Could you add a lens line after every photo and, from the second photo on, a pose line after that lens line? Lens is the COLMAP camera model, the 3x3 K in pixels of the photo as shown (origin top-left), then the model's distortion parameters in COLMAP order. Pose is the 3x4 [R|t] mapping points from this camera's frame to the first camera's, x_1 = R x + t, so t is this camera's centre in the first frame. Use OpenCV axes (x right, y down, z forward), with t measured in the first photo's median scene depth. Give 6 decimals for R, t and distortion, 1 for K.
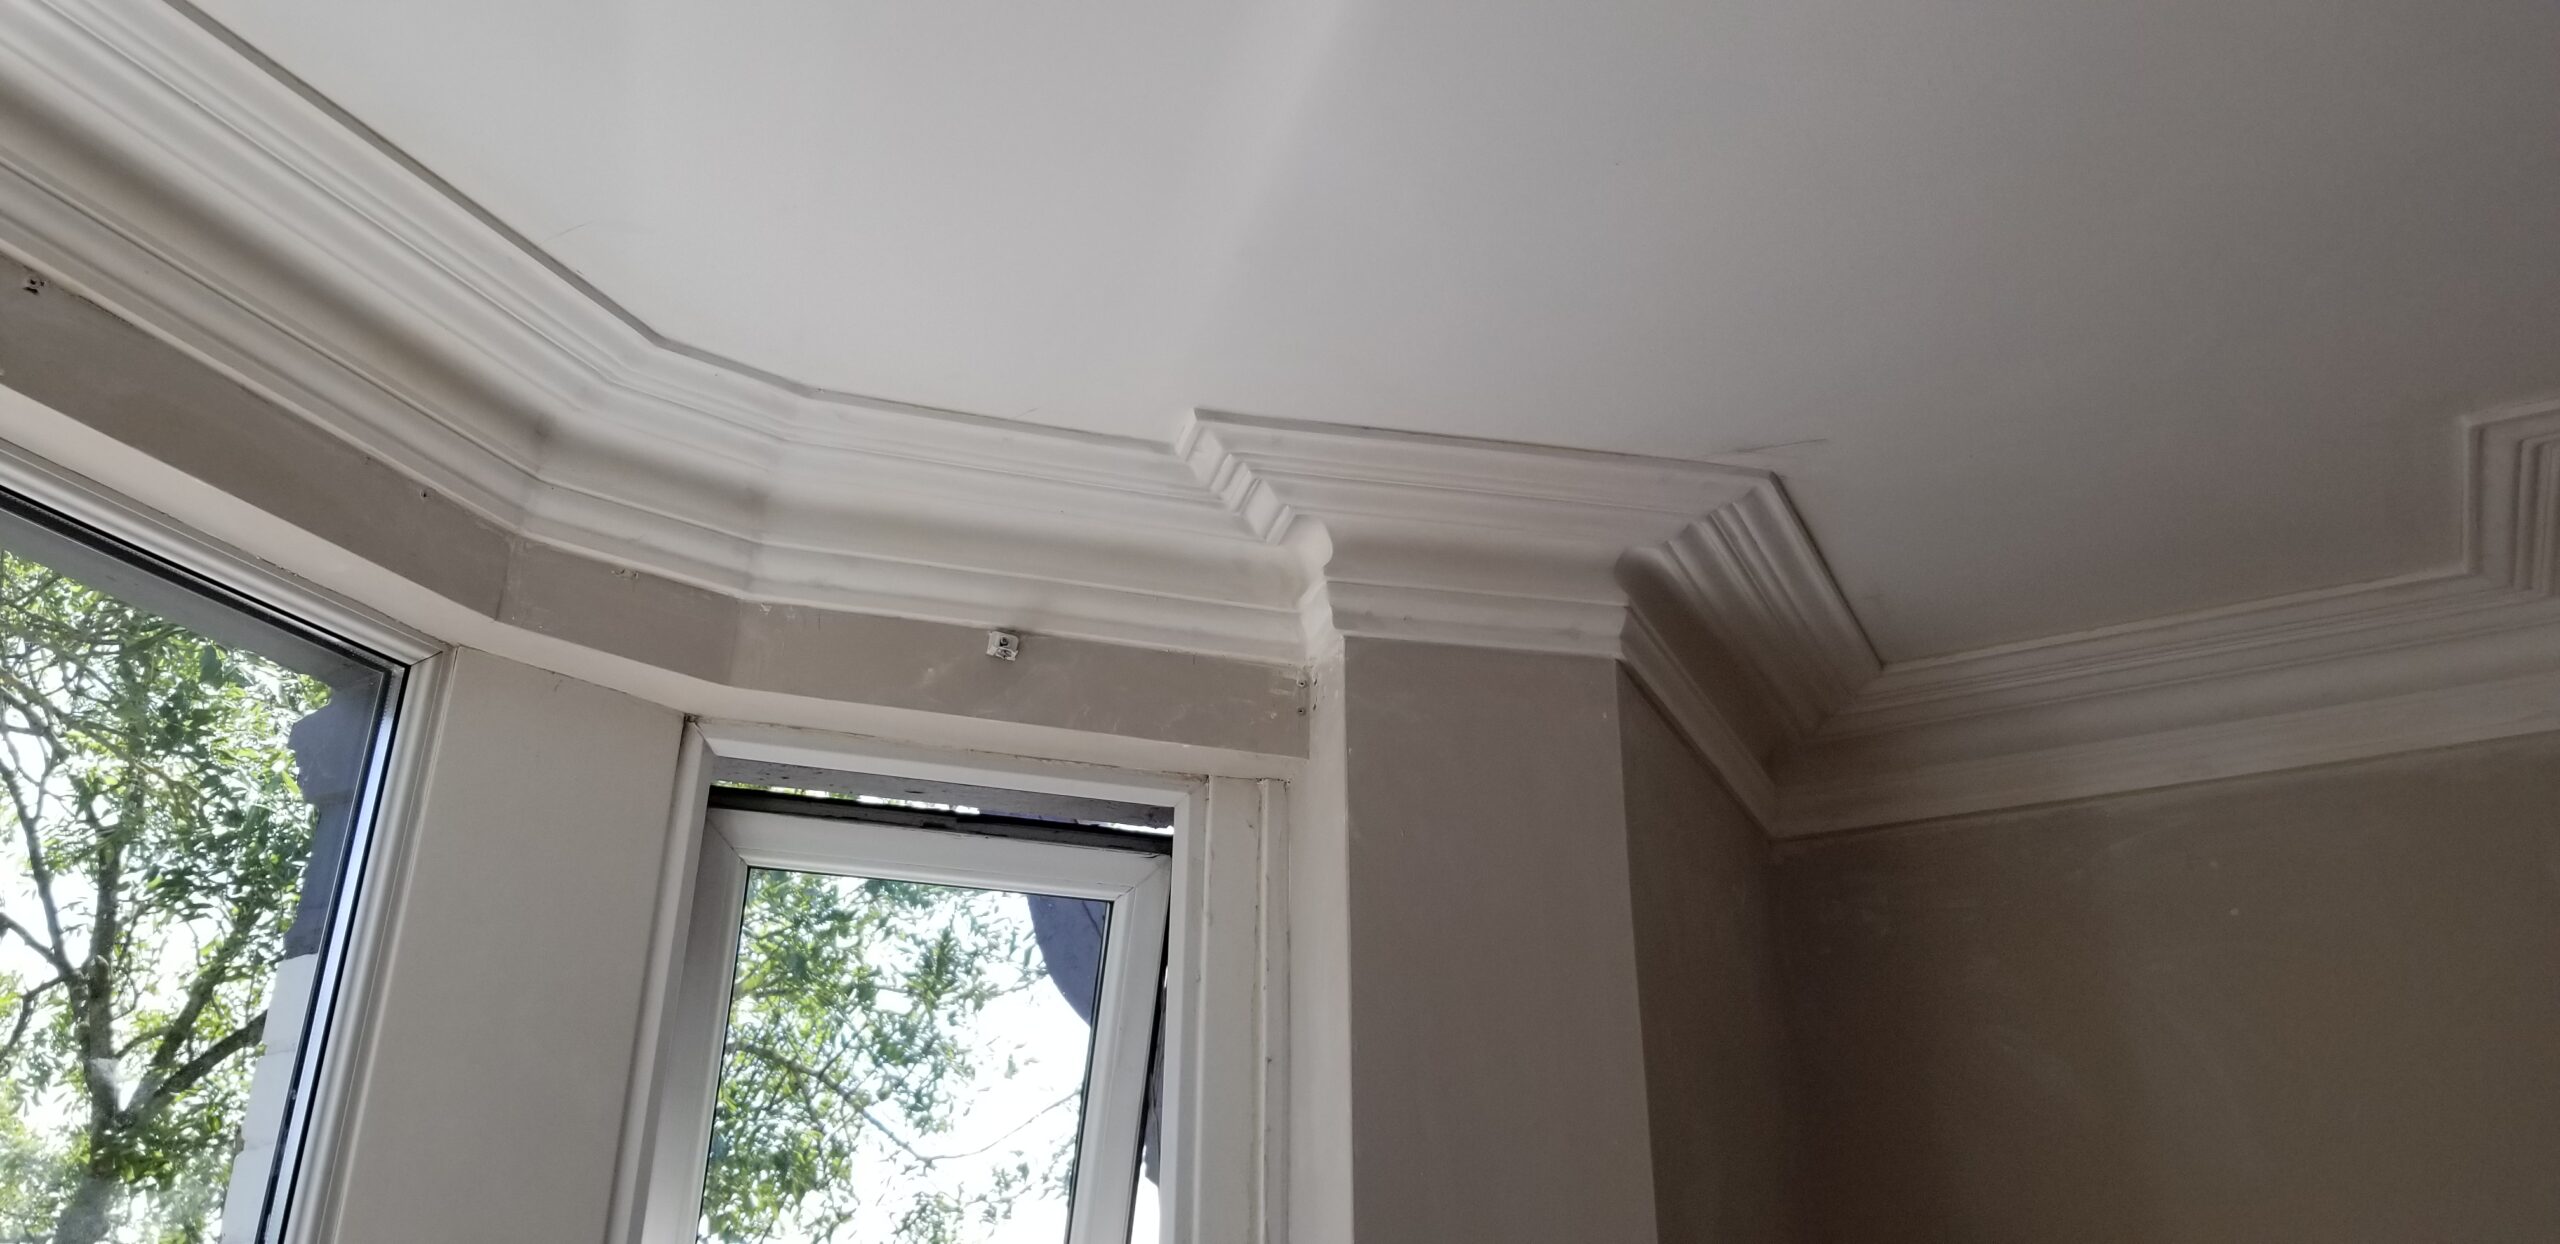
lens RADIAL K [[1992.7, 0, 1256.5], [0, 1992.7, 619.6], [0, 0, 1]] dist [0.065619, -0.113488]
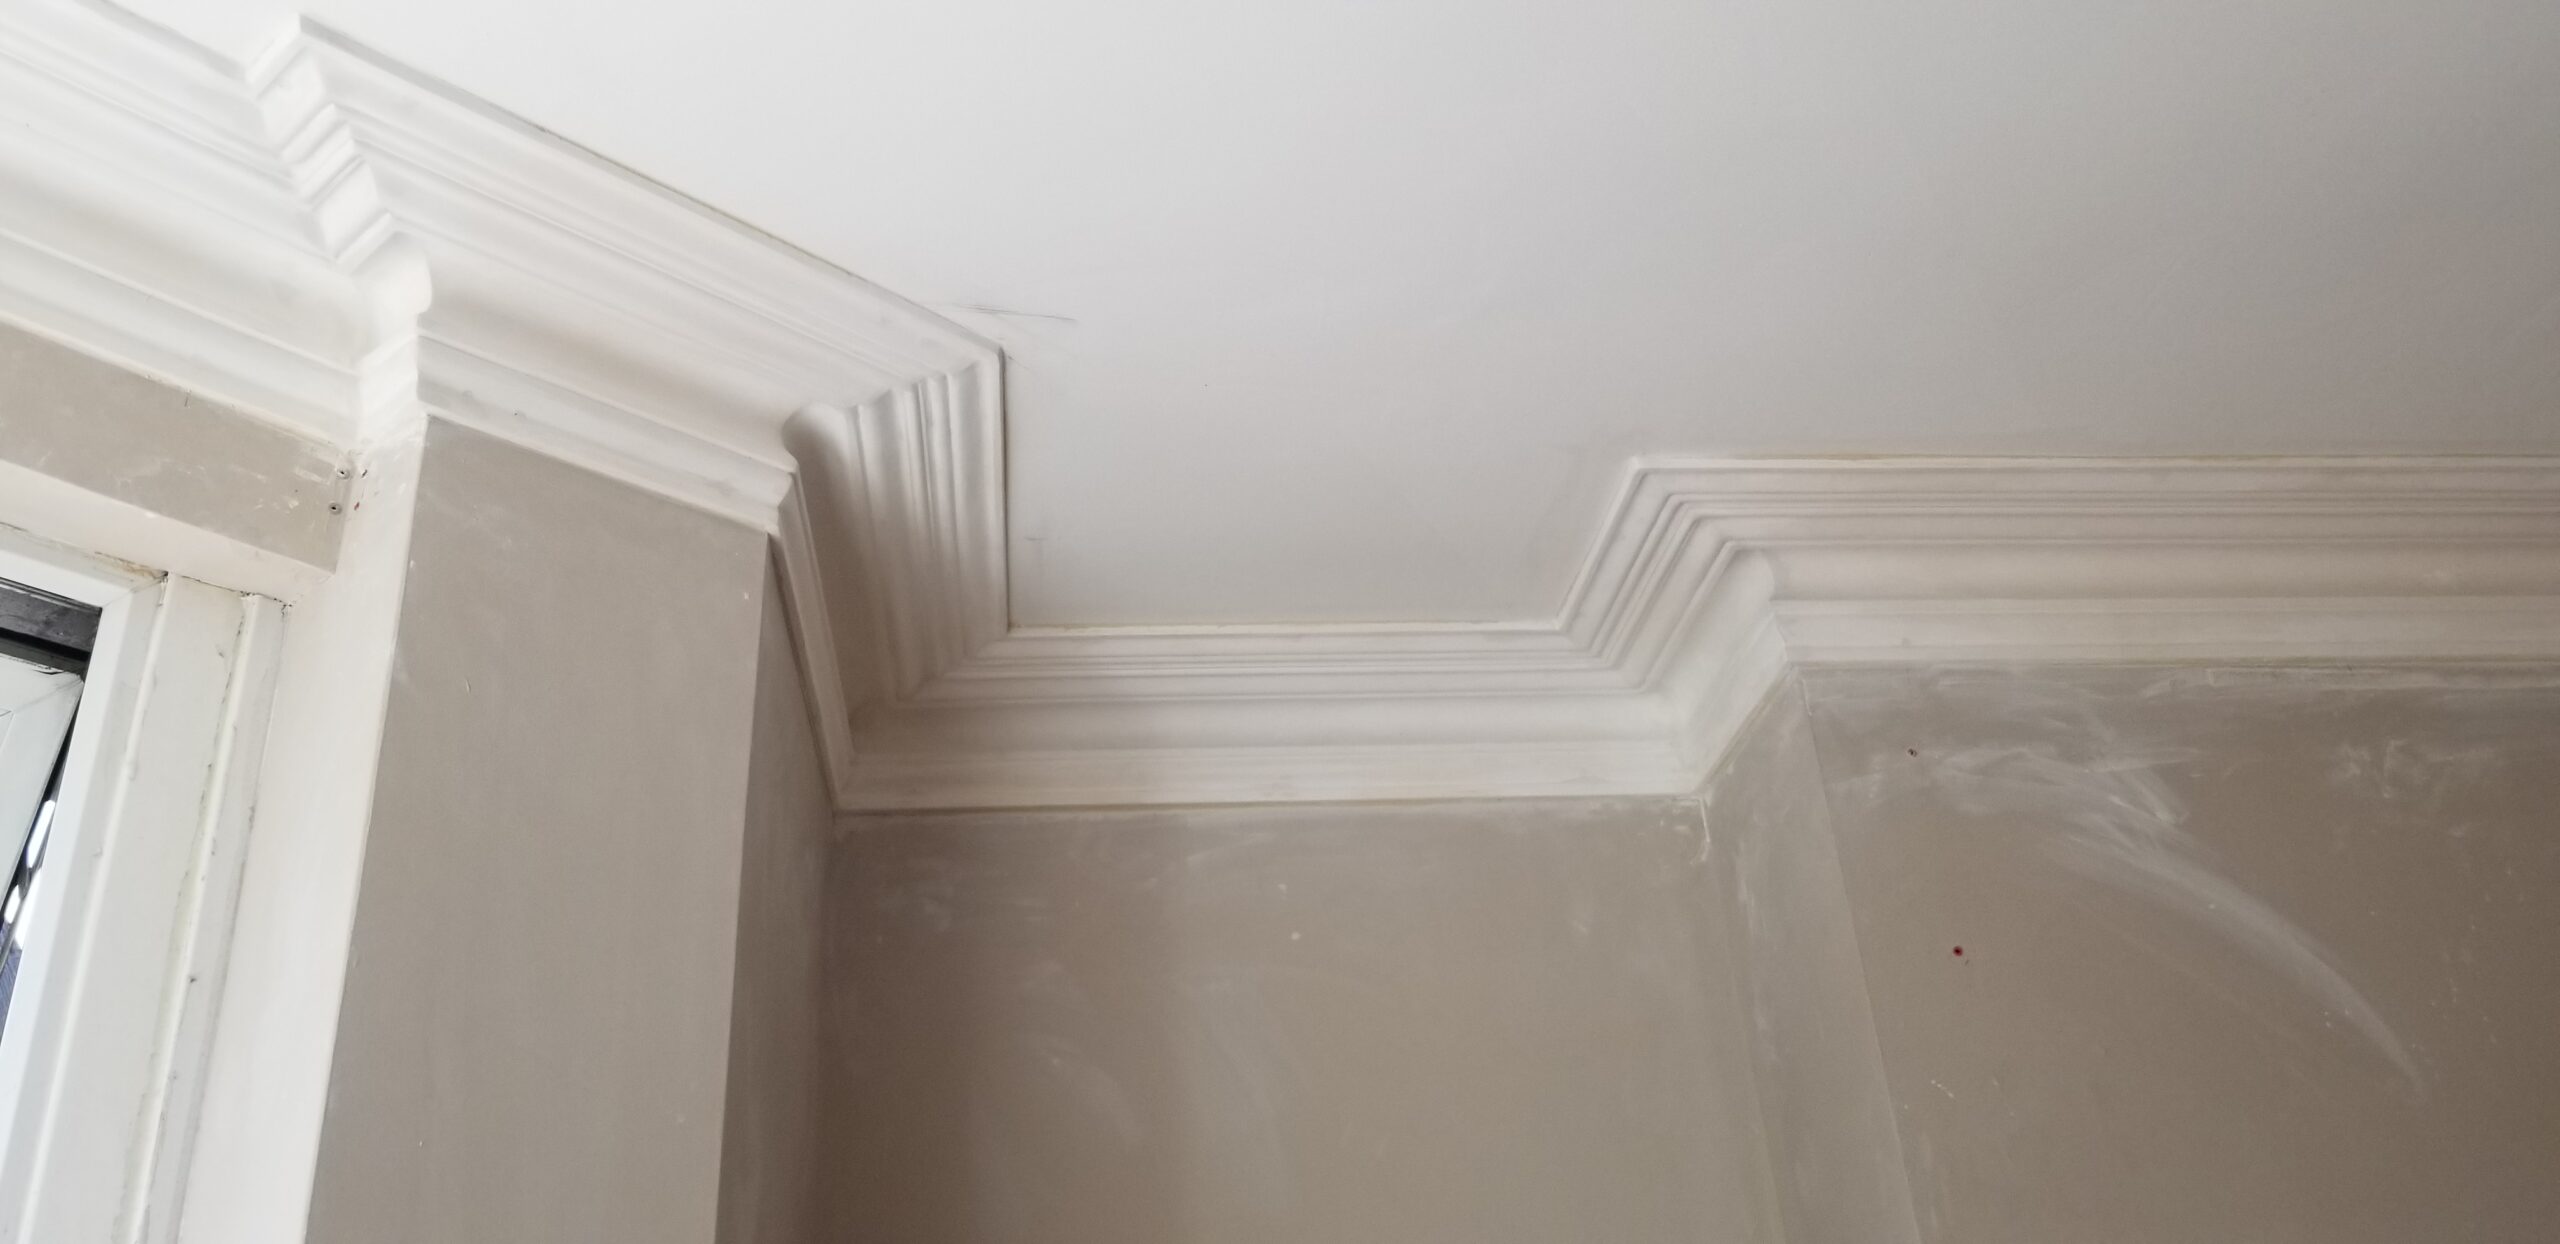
lens RADIAL K [[1992.7, 0, 1274.6], [0, 1992.7, 626.3], [0, 0, 1]] dist [0.065619, -0.113488]
pose [[0.834778, 0.188033, 0.517484, -0.061964], [-0.167547, 0.982056, -0.086562, 0.093499], [-0.524475, -0.014443, 0.851303, 0.200741]]
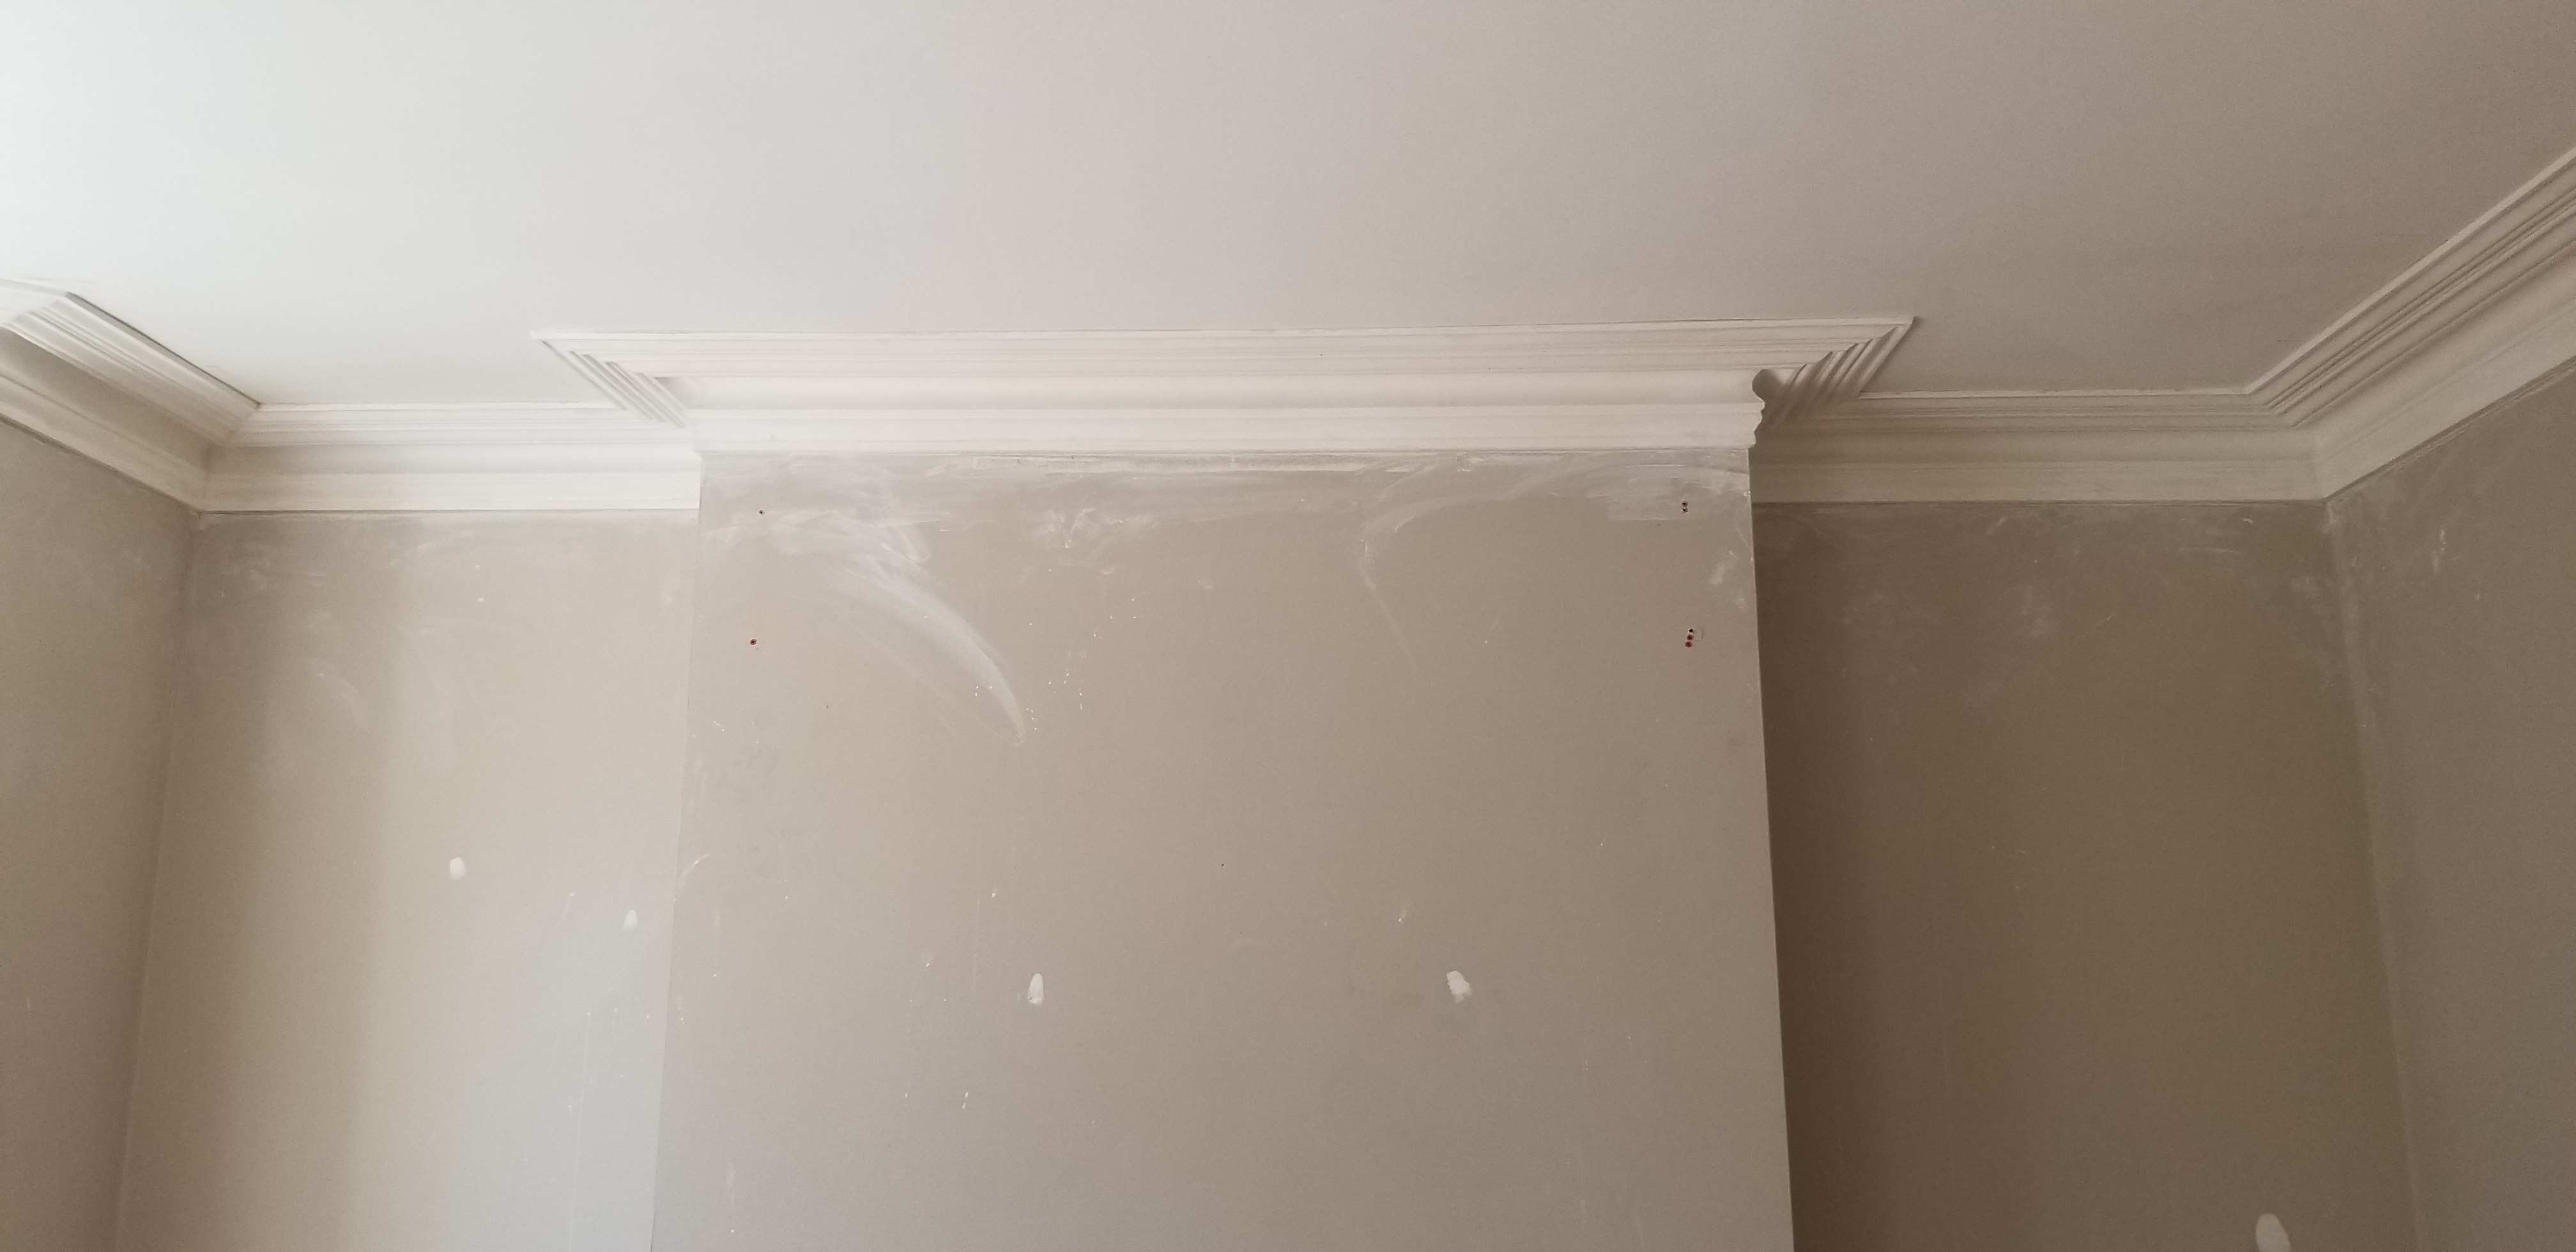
lens RADIAL K [[2005.0, 0, 1287.7], [0, 2005.0, 615.6], [0, 0, 1]] dist [0.065619, -0.113488]
pose [[0.901658, 0.074865, 0.425921, 0.434313], [-0.174058, 0.964428, 0.198954, -0.283531], [-0.395875, -0.253524, 0.882615, -0.663813]]
